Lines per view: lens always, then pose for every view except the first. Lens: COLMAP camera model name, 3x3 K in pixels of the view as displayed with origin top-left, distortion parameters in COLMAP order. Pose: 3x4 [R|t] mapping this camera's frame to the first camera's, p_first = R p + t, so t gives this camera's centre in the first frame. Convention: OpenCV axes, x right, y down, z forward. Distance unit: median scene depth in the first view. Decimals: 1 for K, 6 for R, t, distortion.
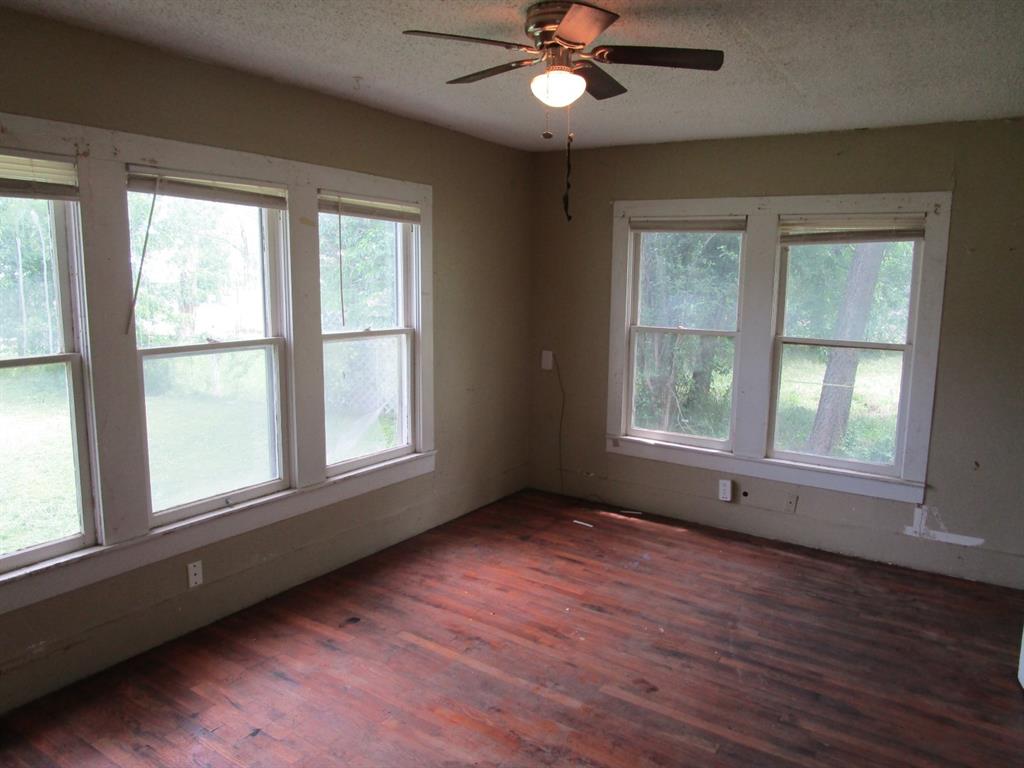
lens RADIAL K [[725.9, 0, 512.0], [0, 725.9, 384.0], [0, 0, 1]] dist [-0.026781, 0.004512]
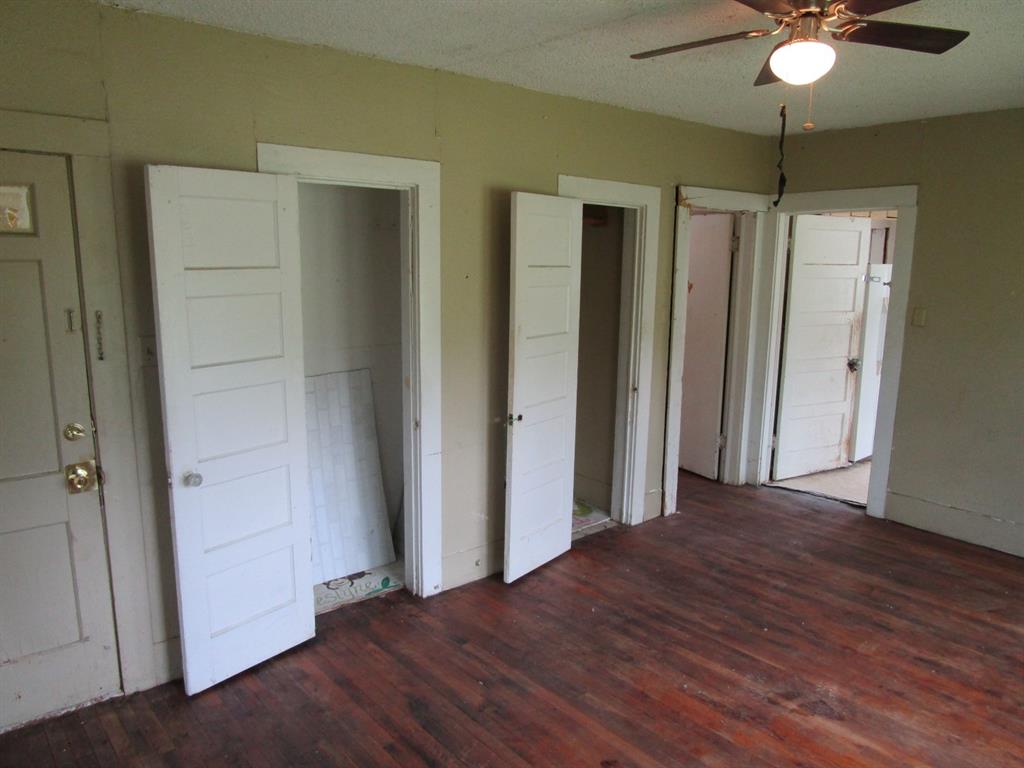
lens RADIAL K [[725.9, 0, 512.0], [0, 725.9, 384.0], [0, 0, 1]] dist [-0.026781, 0.004512]
pose [[-0.955731, -0.080968, 0.282884, 0.109575], [0.014418, 0.947354, 0.319864, -0.280426], [-0.293890, 0.309783, -0.904248, 1.795711]]
